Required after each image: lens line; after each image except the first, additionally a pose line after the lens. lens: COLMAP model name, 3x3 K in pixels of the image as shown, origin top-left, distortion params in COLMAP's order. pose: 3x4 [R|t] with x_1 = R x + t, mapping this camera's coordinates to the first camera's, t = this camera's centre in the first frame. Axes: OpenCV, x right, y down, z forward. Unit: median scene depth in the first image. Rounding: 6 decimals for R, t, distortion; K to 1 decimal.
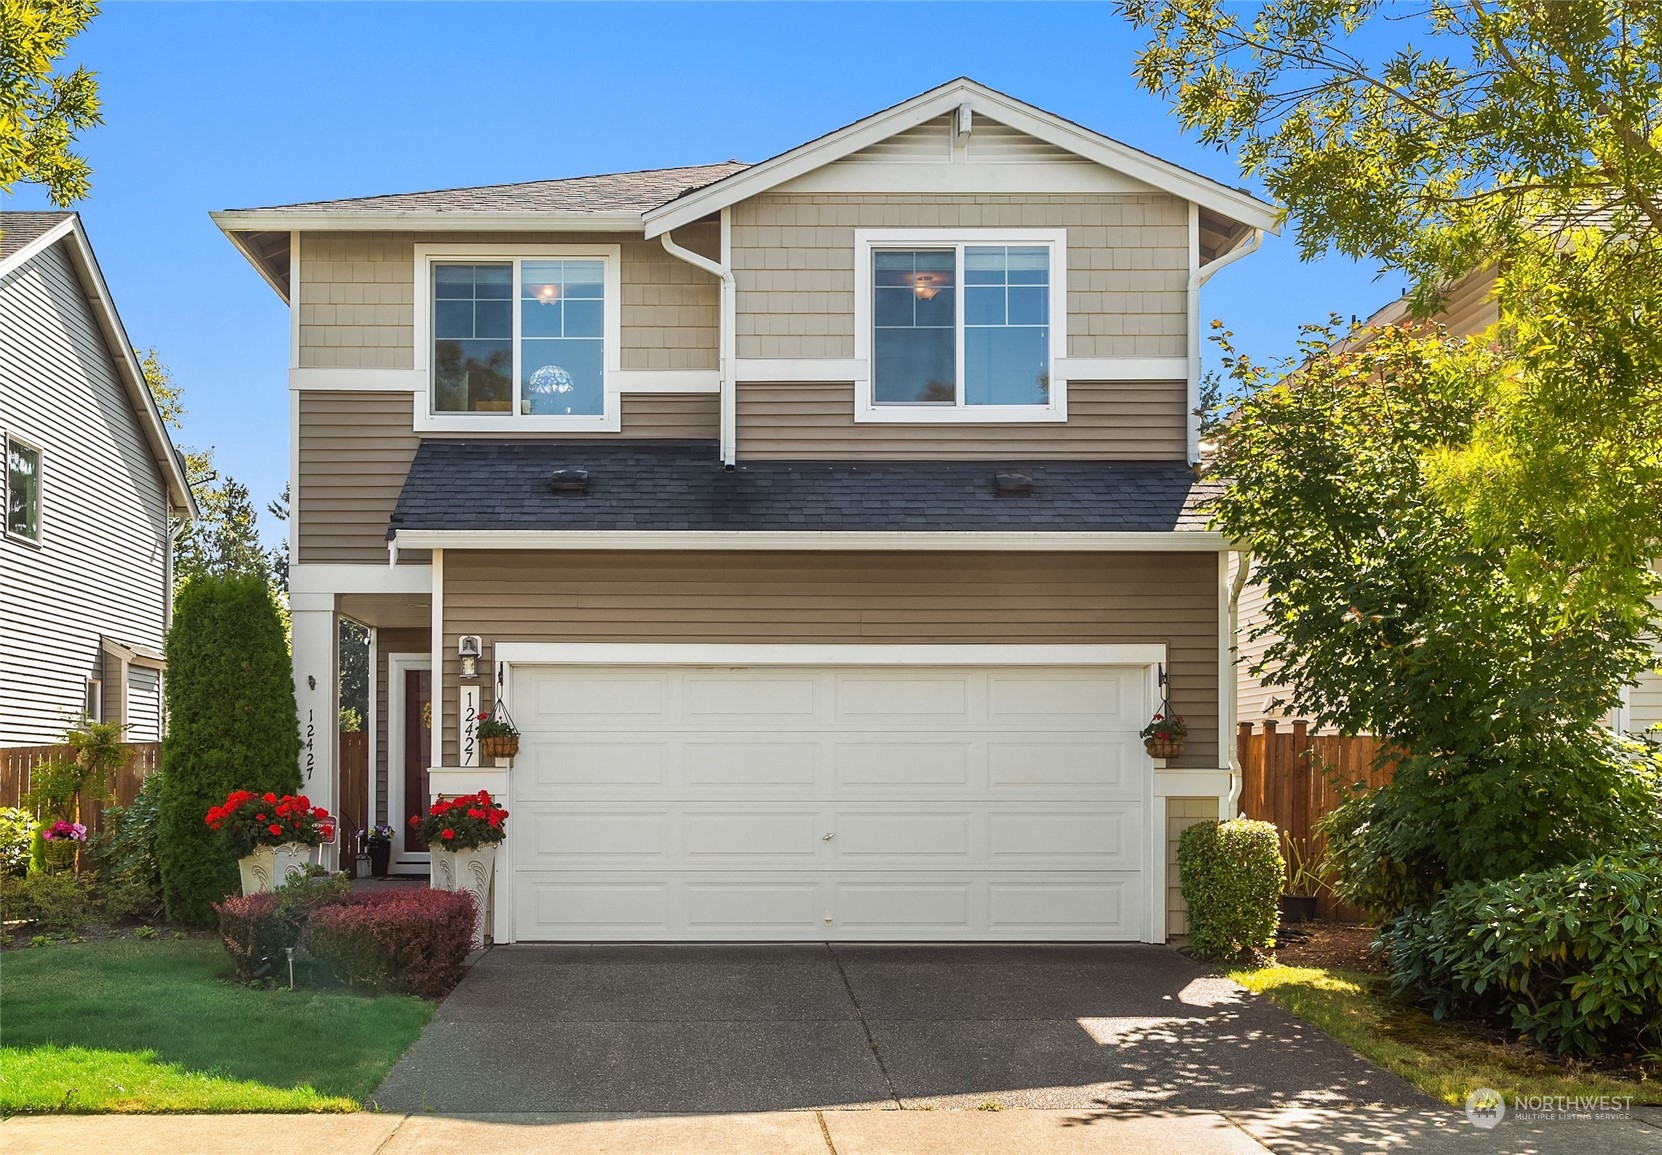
lens RADIAL K [[1951.0, 0, 831.5], [0, 1951.0, 579.2], [0, 0, 1]] dist [0.002366, 0.000000]
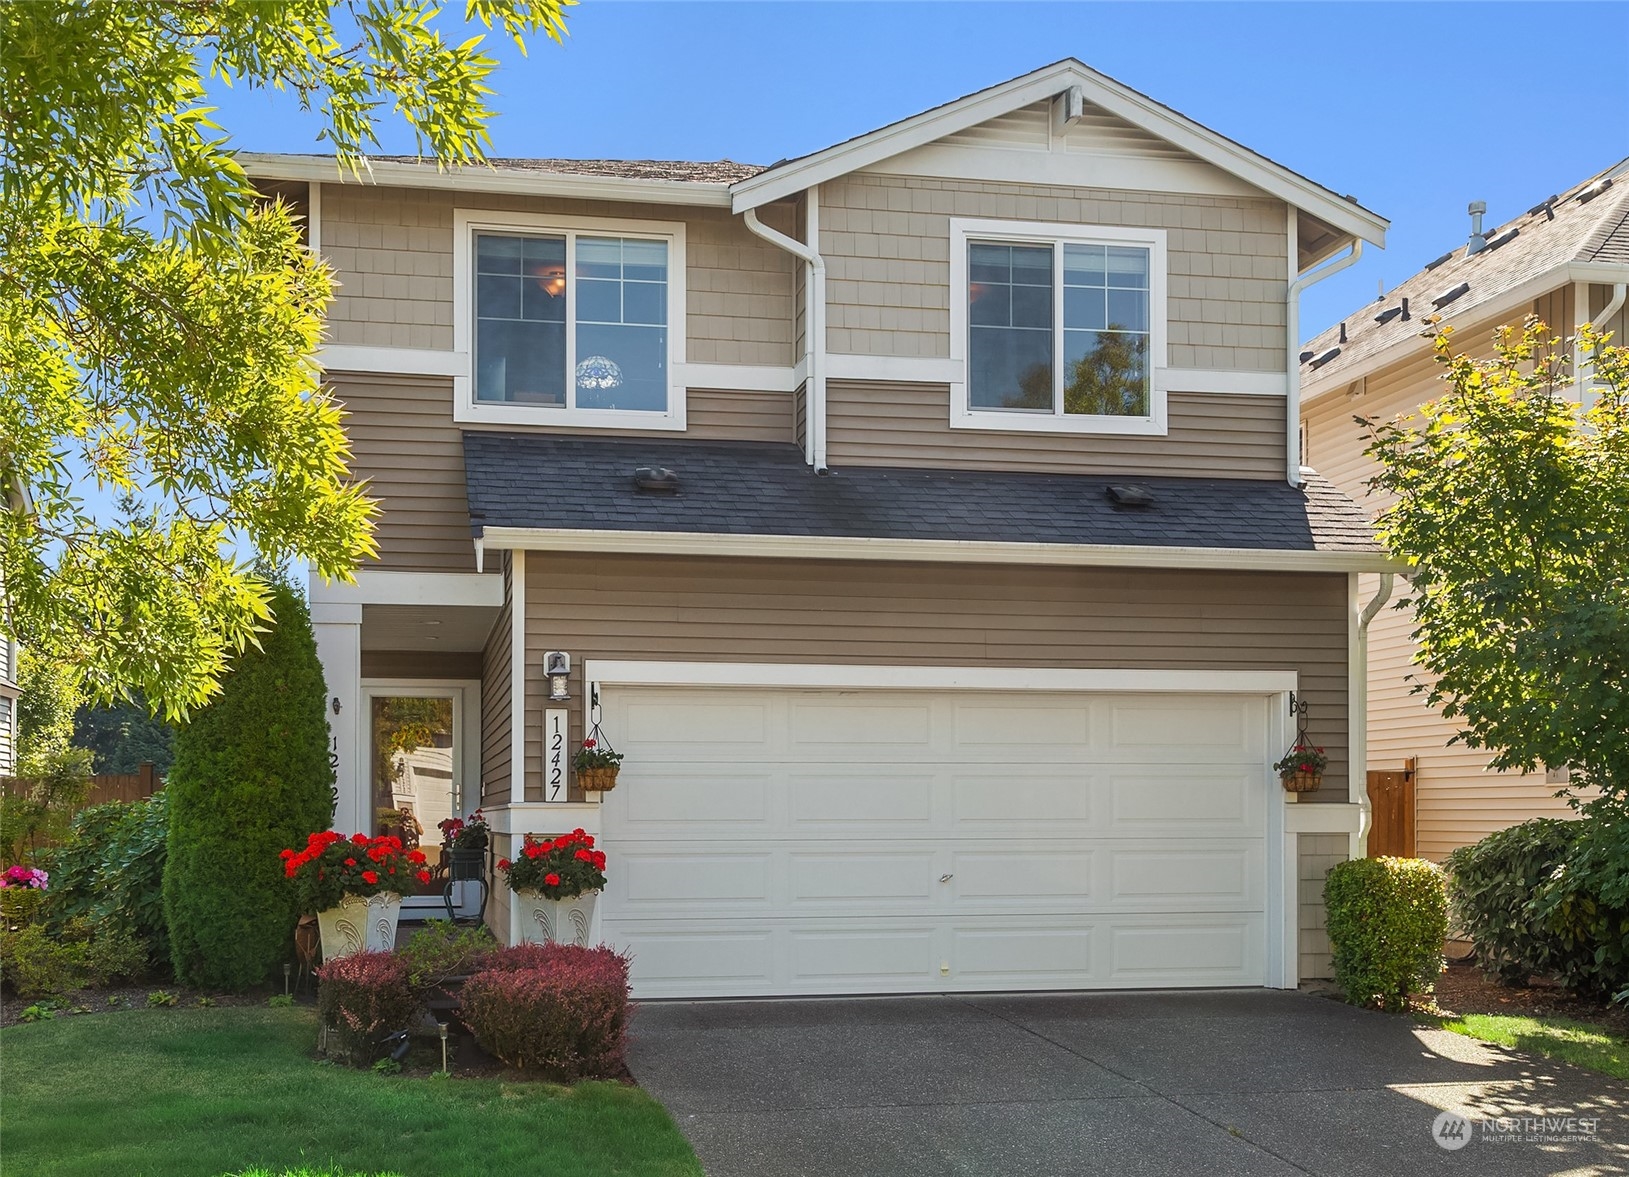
lens RADIAL K [[1748.8, 0, 800.3], [0, 1748.8, 665.9], [0, 0, 1]] dist [0.008865, 0.000000]
pose [[0.985086, 0.012273, 0.171624, -0.206810], [-0.015243, 0.999756, 0.016002, 0.020598], [-0.171386, -0.018379, 0.985033, 0.206260]]
